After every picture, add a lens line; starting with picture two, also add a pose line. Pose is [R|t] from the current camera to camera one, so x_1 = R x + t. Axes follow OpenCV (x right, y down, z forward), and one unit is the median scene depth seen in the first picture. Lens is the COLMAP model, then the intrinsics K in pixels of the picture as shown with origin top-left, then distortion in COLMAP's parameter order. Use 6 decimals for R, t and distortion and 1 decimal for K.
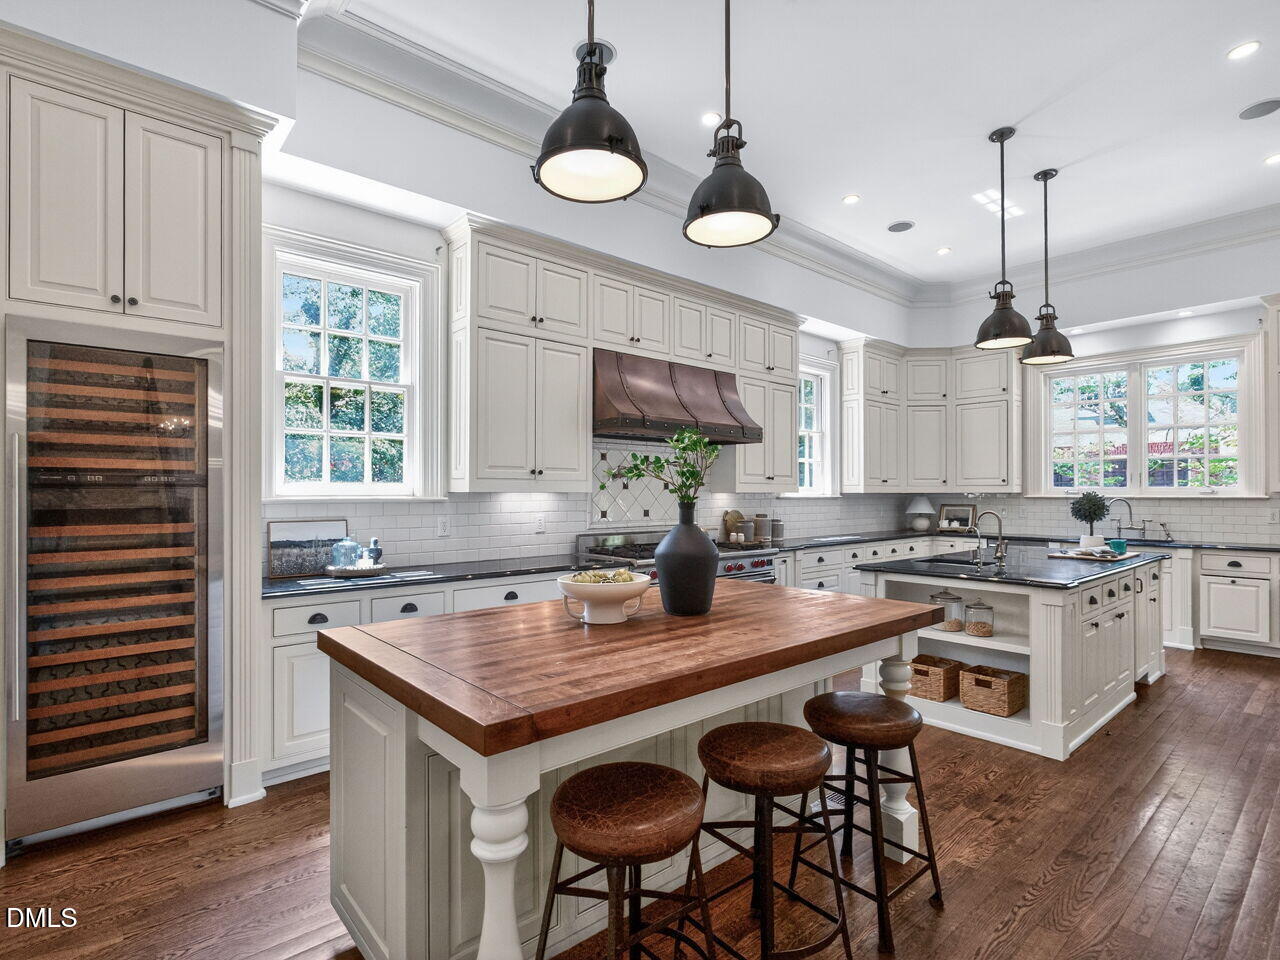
lens RADIAL K [[638.8, 0, 658.6], [0, 638.8, 489.4], [0, 0, 1]] dist [0.001519, 0.000537]
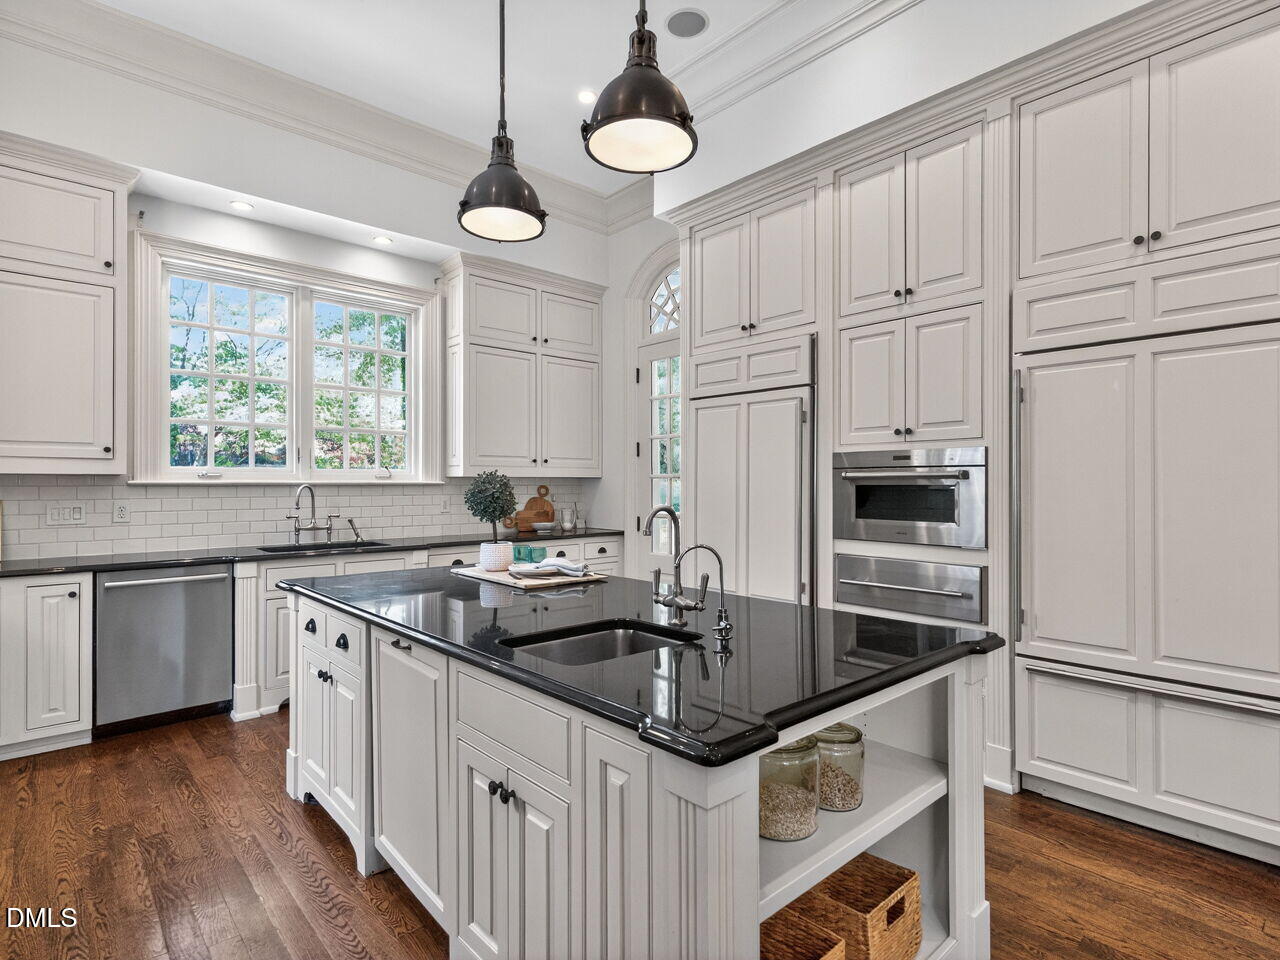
lens RADIAL K [[677.0, 0, 661.3], [0, 677.0, 473.9], [0, 0, 1]] dist [0.010501, -0.000005]
pose [[-0.017182, 0.014223, 0.999751, 0.010320], [-0.006711, 0.999875, -0.014340, 0.011496], [-0.999830, -0.006956, -0.017085, 0.699264]]
